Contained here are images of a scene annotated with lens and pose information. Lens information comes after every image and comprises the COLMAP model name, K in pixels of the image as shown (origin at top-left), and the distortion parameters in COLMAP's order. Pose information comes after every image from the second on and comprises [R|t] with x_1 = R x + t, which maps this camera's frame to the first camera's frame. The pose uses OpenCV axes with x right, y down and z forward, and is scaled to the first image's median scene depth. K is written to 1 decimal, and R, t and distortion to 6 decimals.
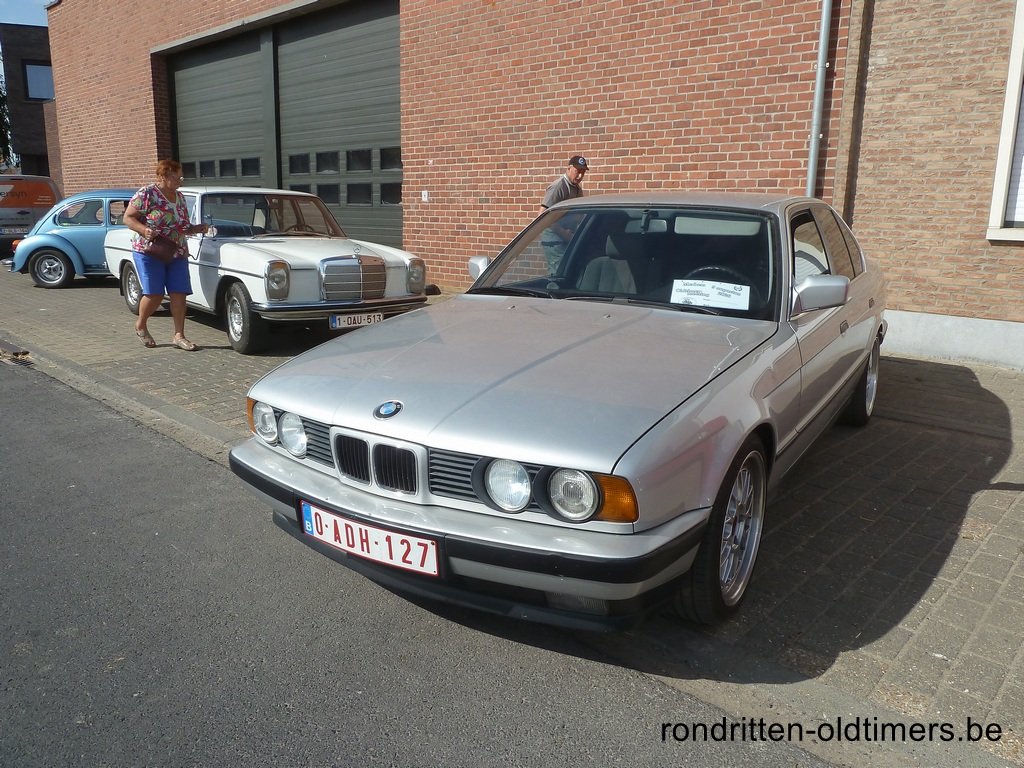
lens RADIAL K [[761.4, 0, 518.6], [0, 761.4, 379.9], [0, 0, 1]] dist [-0.035073, 0.008074]
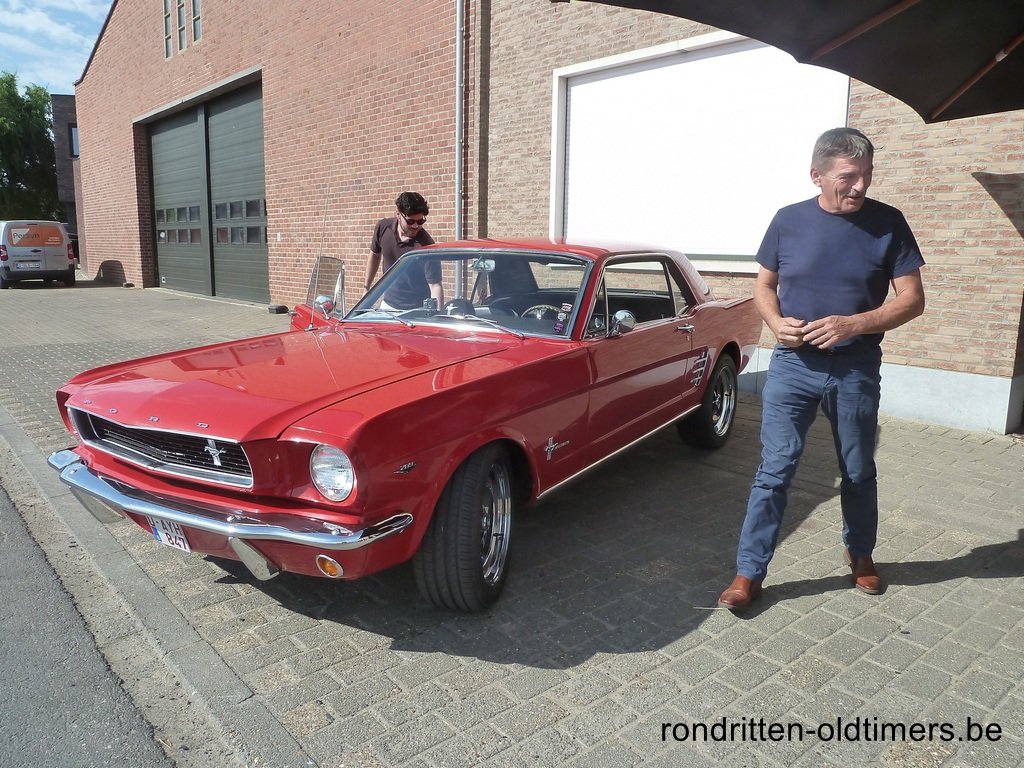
lens RADIAL K [[756.8, 0, 508.8], [0, 756.8, 372.0], [0, 0, 1]] dist [-0.006725, -0.006089]
pose [[0.993165, 0.011161, -0.116180, 0.411835], [-0.017522, 0.998394, -0.053869, 0.048115], [0.115392, 0.055537, 0.991766, -0.210201]]
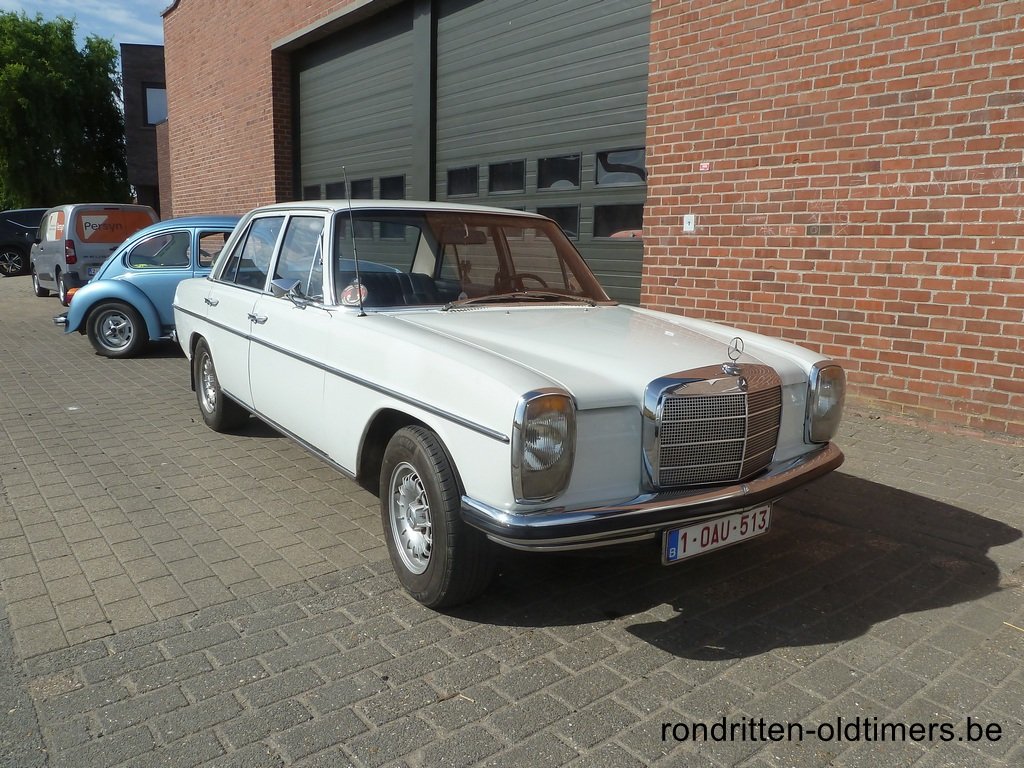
lens RADIAL K [[761.4, 0, 518.6], [0, 761.4, 379.9], [0, 0, 1]] dist [-0.035073, 0.008074]
pose [[0.990337, 0.022261, -0.136881, -0.170938], [-0.028446, 0.998653, -0.043400, -0.088406], [0.135731, 0.046874, 0.989636, 0.392665]]
